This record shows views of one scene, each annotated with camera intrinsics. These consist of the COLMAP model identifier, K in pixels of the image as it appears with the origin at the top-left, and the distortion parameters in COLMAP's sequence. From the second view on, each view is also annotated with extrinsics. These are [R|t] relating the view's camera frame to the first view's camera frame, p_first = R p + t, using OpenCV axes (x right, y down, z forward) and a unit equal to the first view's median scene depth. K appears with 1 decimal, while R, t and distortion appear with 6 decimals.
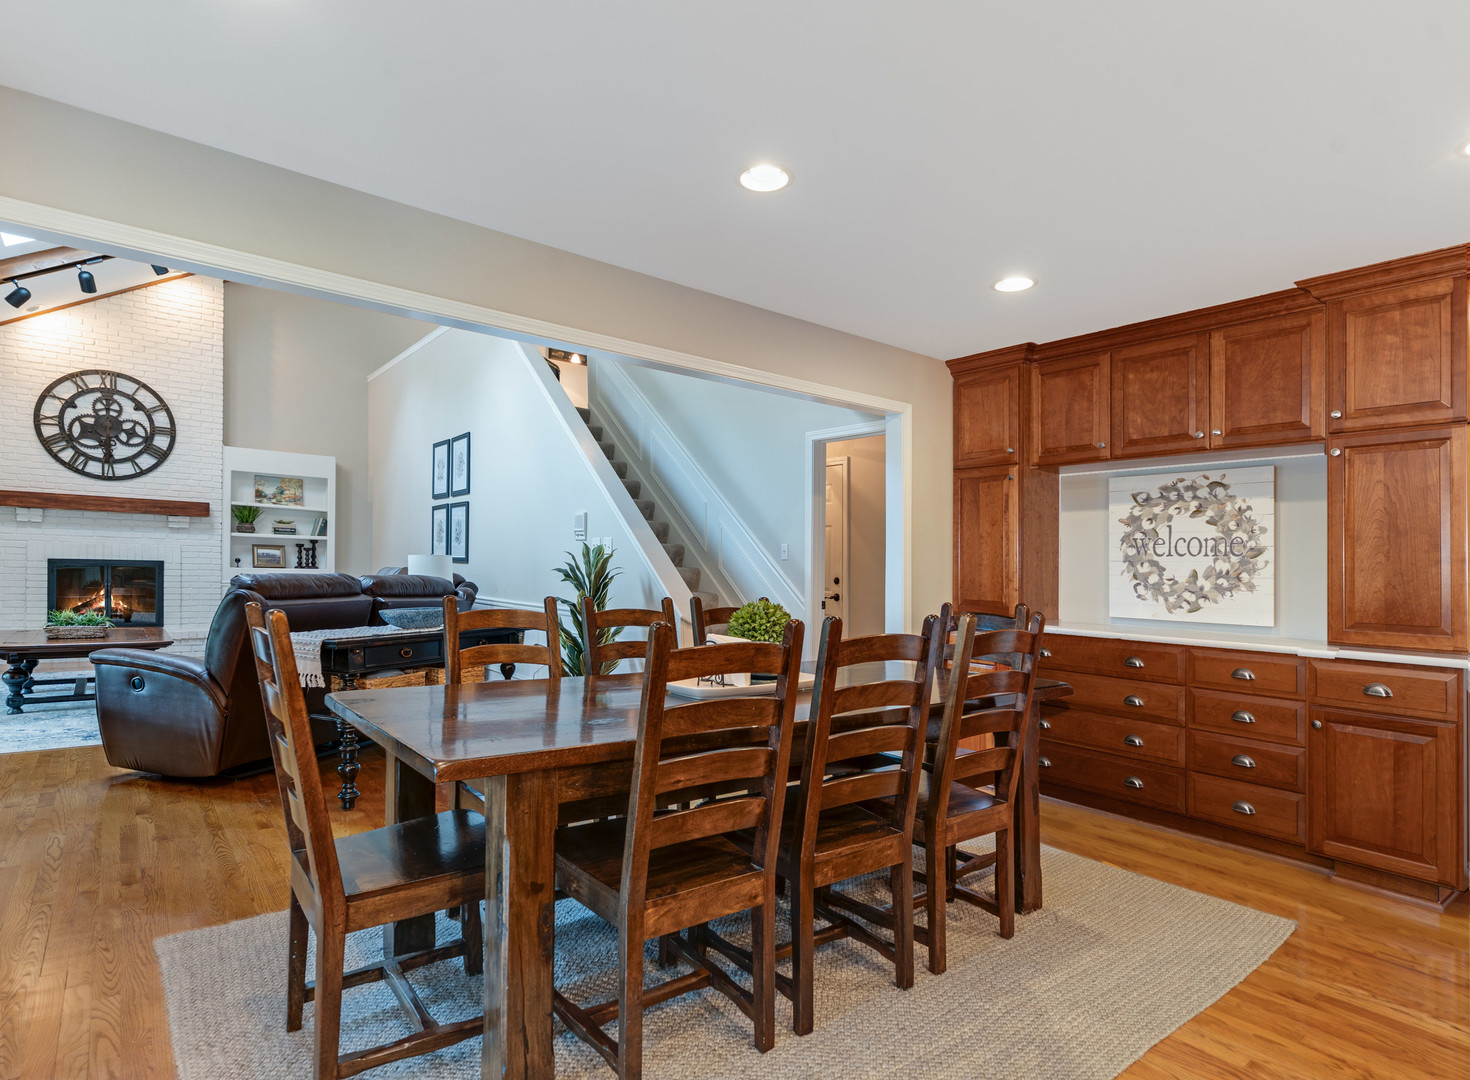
lens RADIAL K [[777.4, 0, 733.6], [0, 777.4, 582.6], [0, 0, 1]] dist [0.016955, -0.006530]
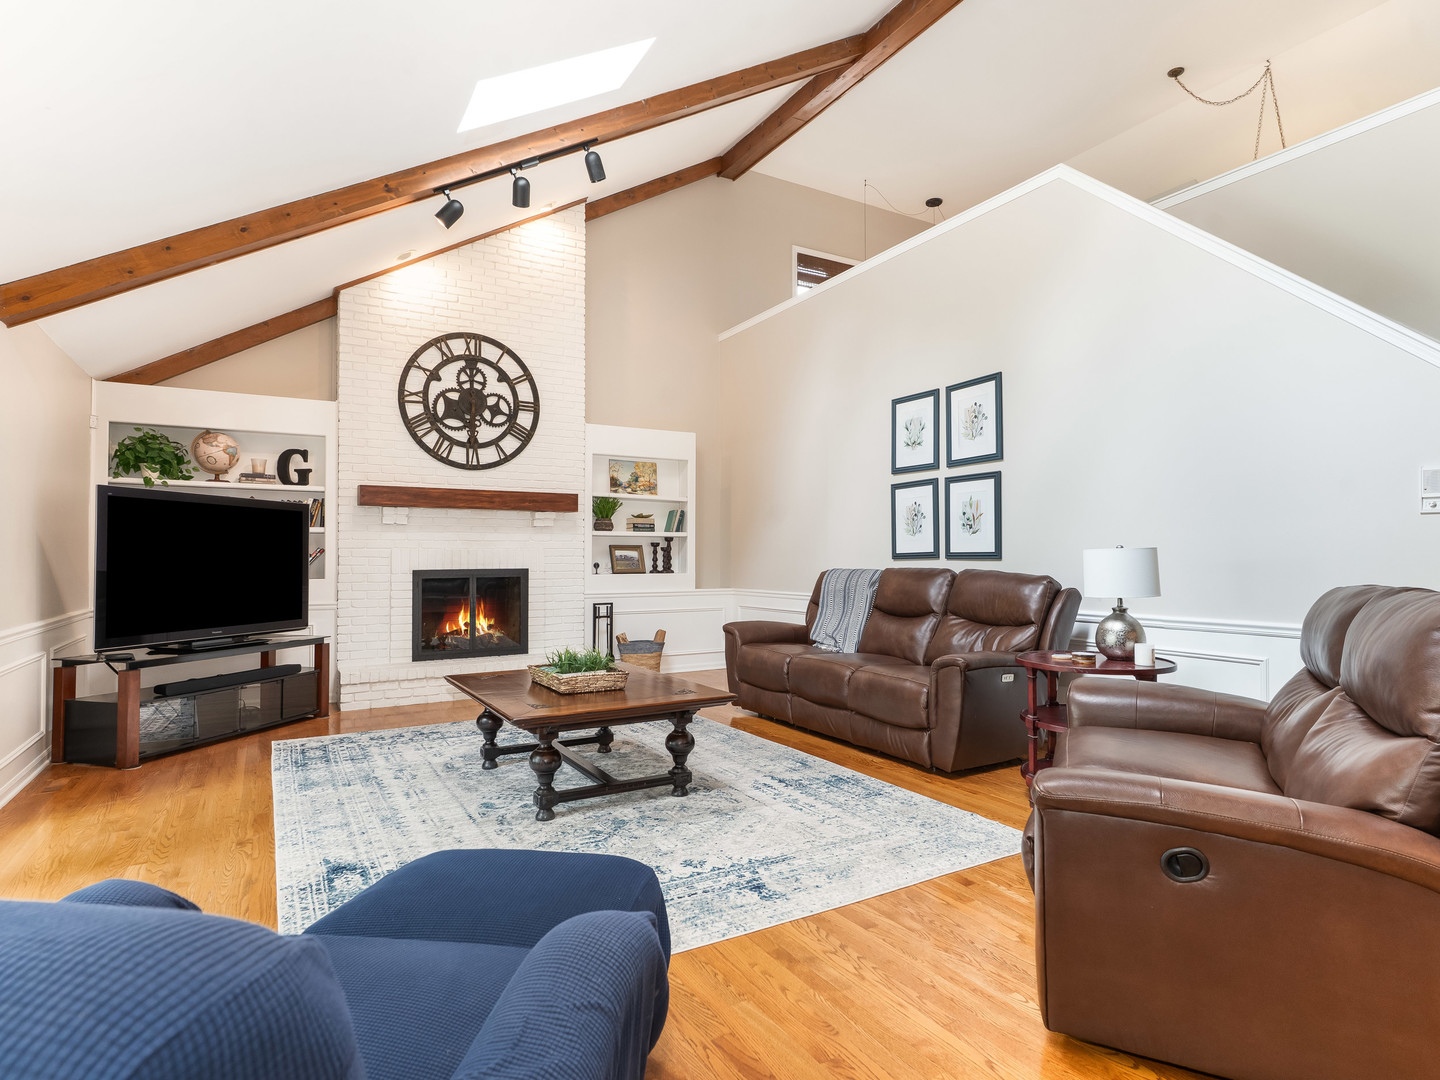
lens RADIAL K [[777.0, 0, 727.0], [0, 777.0, 548.3], [0, 0, 1]] dist [-0.003047, 0.003122]
pose [[0.991039, -0.031224, -0.129869, -0.438889], [0.026734, 0.998988, -0.036177, -0.014887], [0.130867, 0.032381, 0.990871, 0.252061]]
